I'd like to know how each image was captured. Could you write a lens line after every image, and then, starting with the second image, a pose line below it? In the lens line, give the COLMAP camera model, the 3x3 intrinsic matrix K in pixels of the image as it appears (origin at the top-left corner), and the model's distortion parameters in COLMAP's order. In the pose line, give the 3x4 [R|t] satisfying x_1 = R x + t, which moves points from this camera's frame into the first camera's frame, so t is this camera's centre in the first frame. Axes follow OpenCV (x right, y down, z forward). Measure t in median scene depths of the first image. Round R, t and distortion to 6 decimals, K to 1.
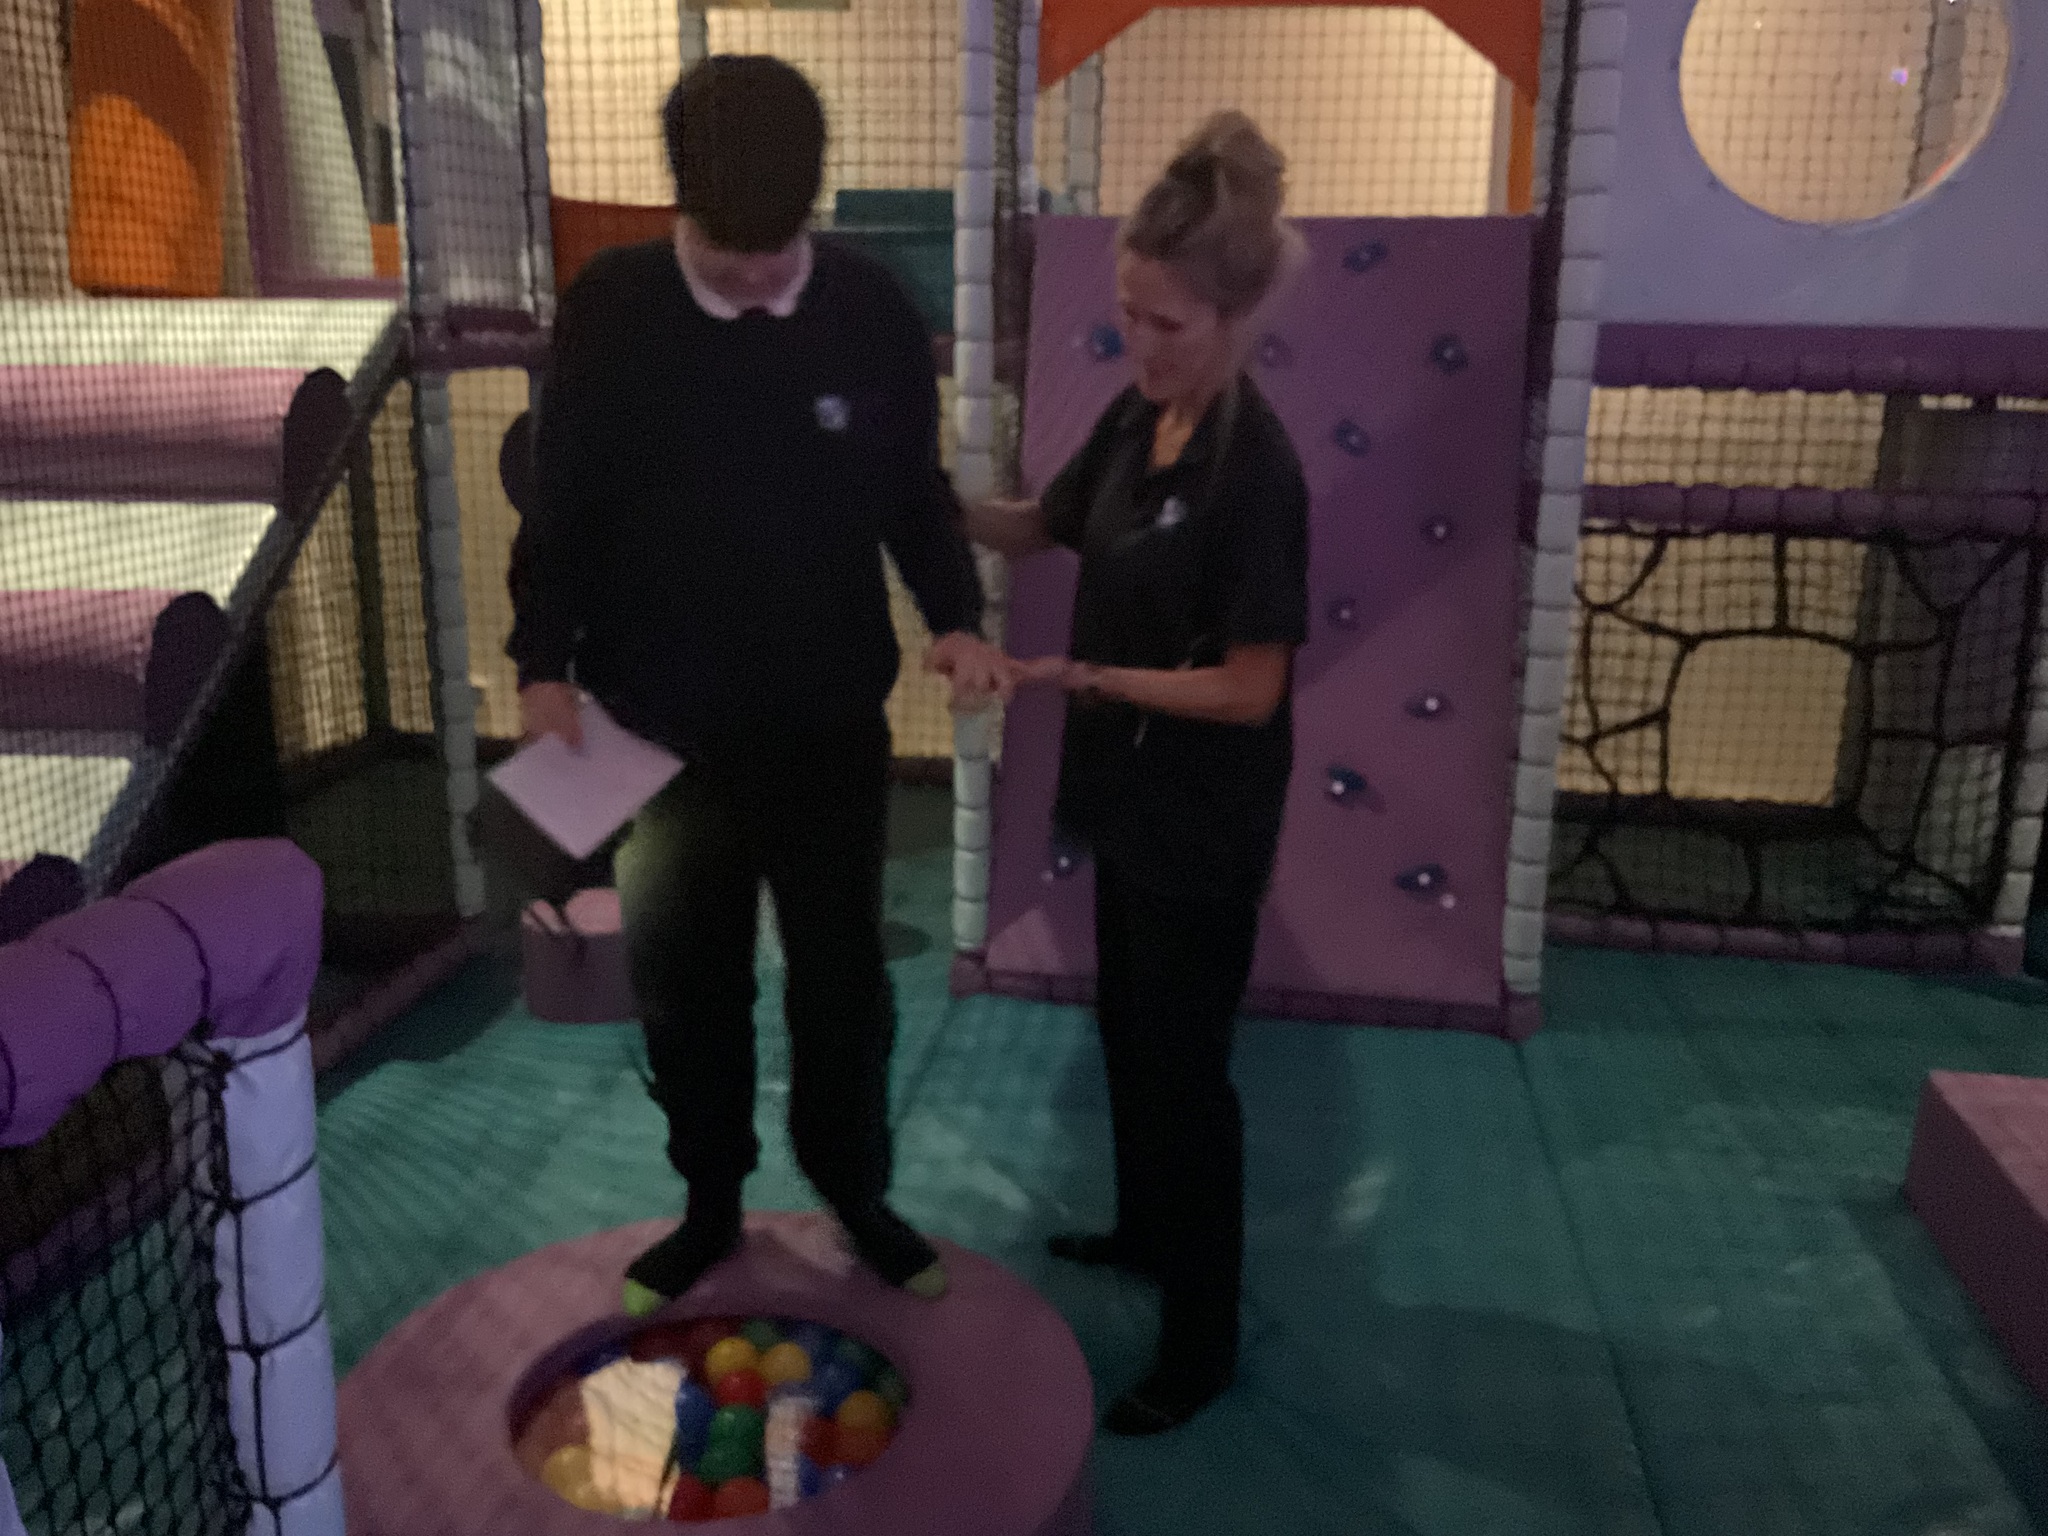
lens RADIAL K [[1681.7, 0, 1022.2], [0, 1681.7, 757.4], [0, 0, 1]] dist [-0.006187, -0.032938]
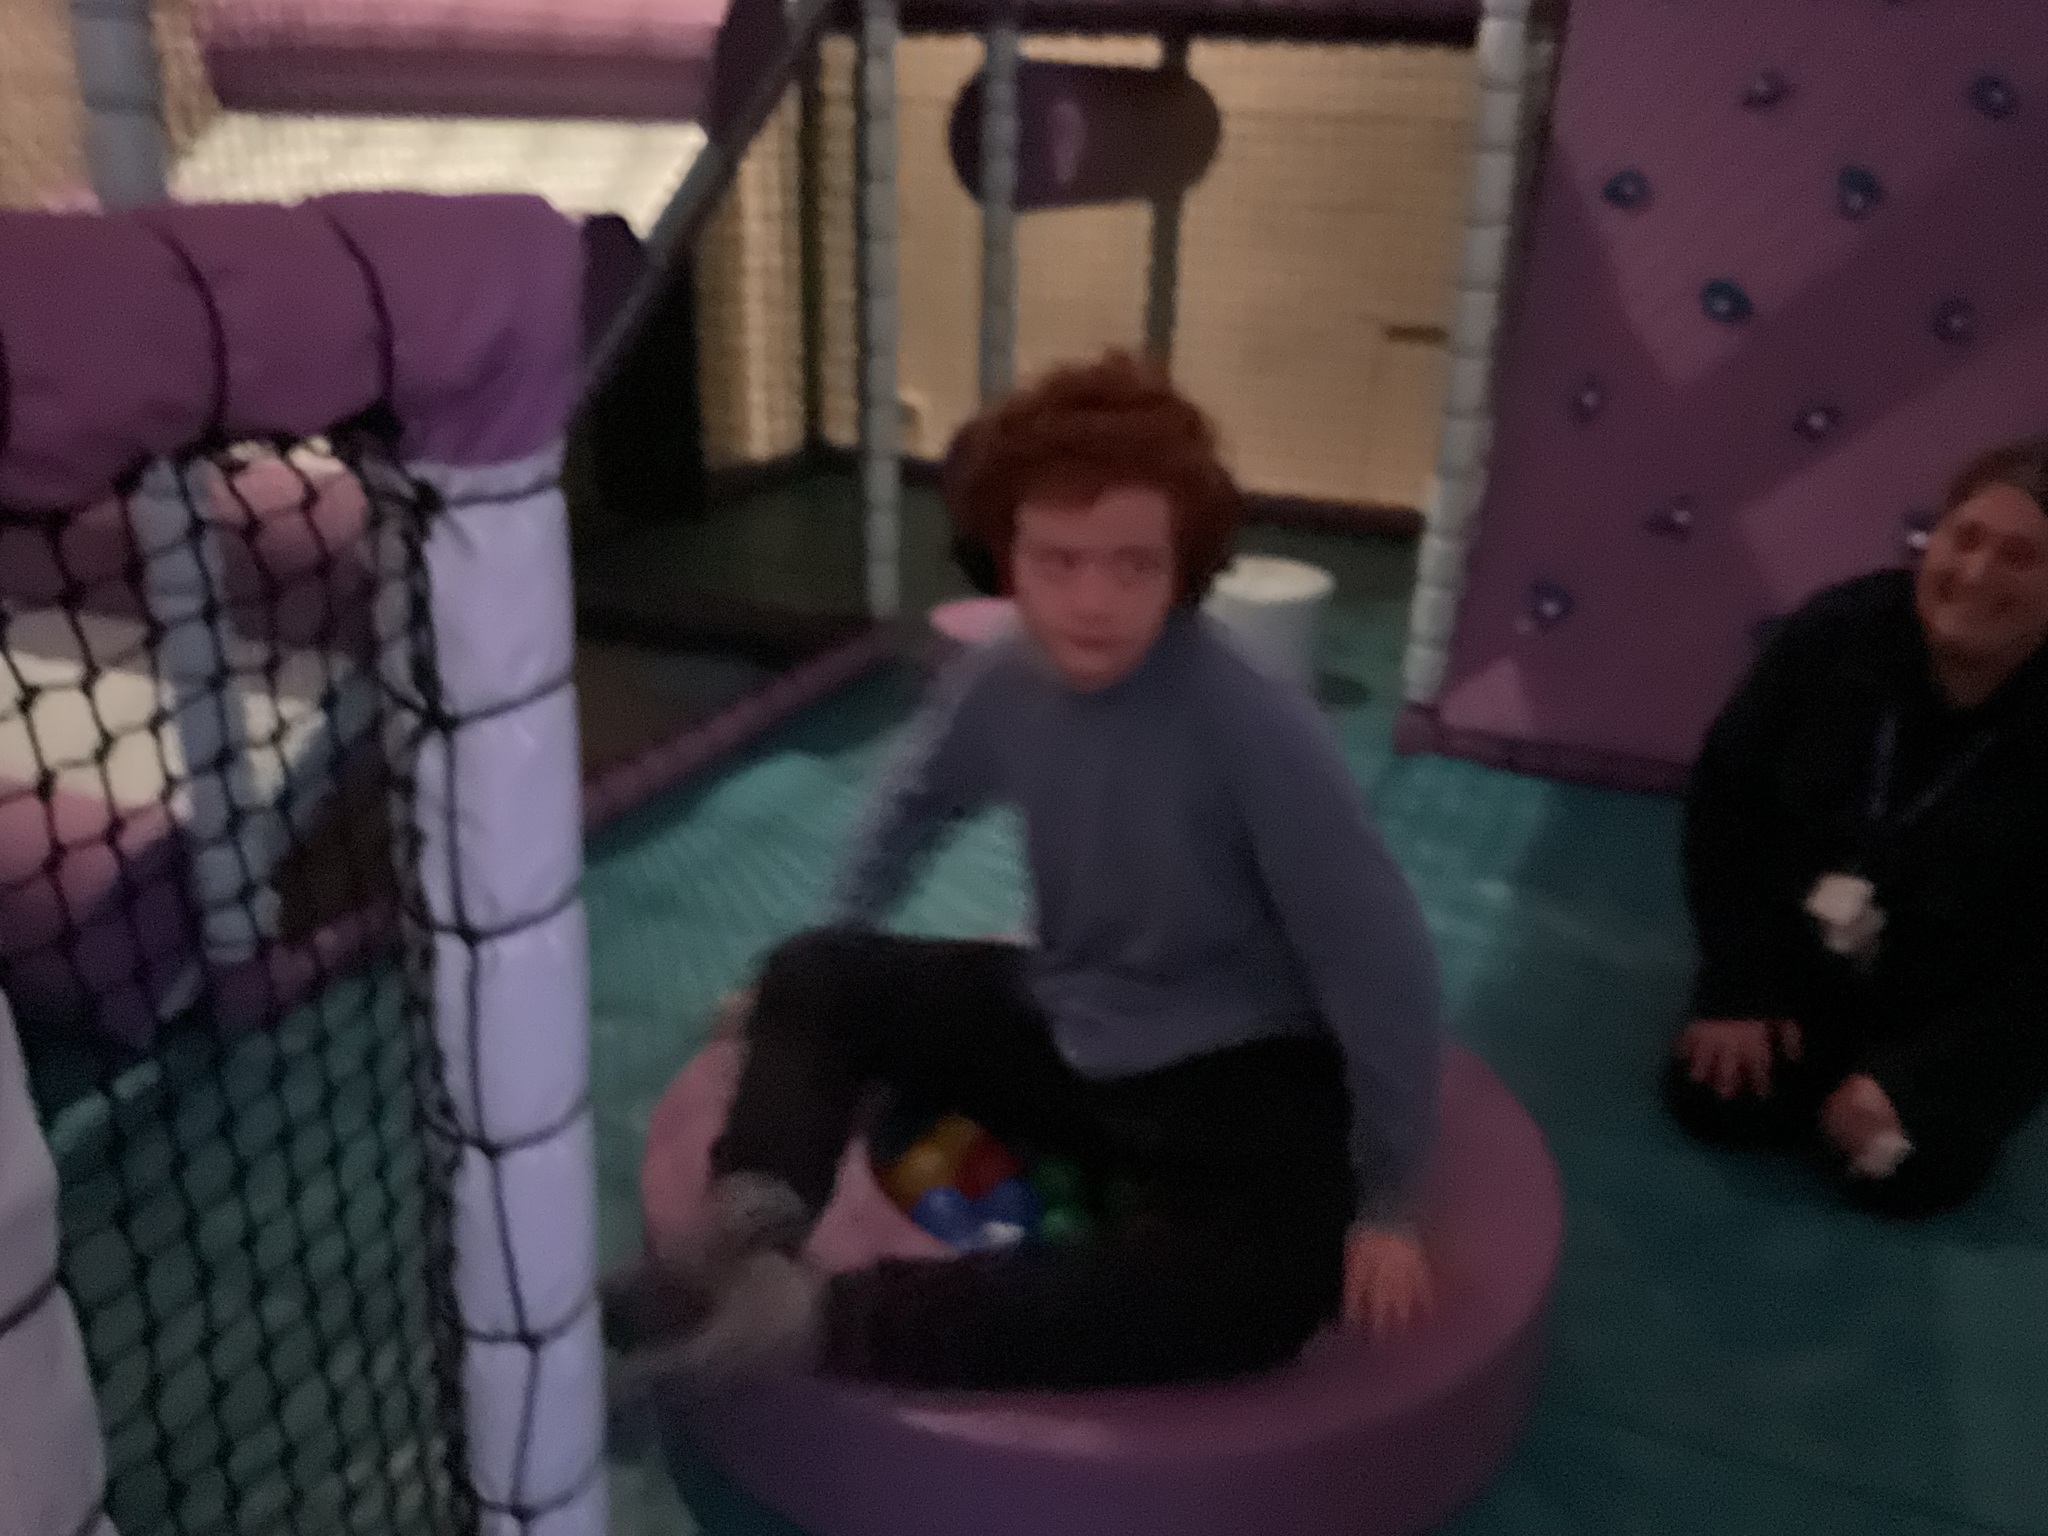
lens RADIAL K [[1681.7, 0, 1015.6], [0, 1681.7, 775.0], [0, 0, 1]] dist [-0.006187, -0.032938]
pose [[0.964169, 0.110270, -0.241286, -0.021012], [-0.077858, 0.987087, 0.139993, 0.048552], [0.253607, -0.116191, 0.960304, 0.109879]]
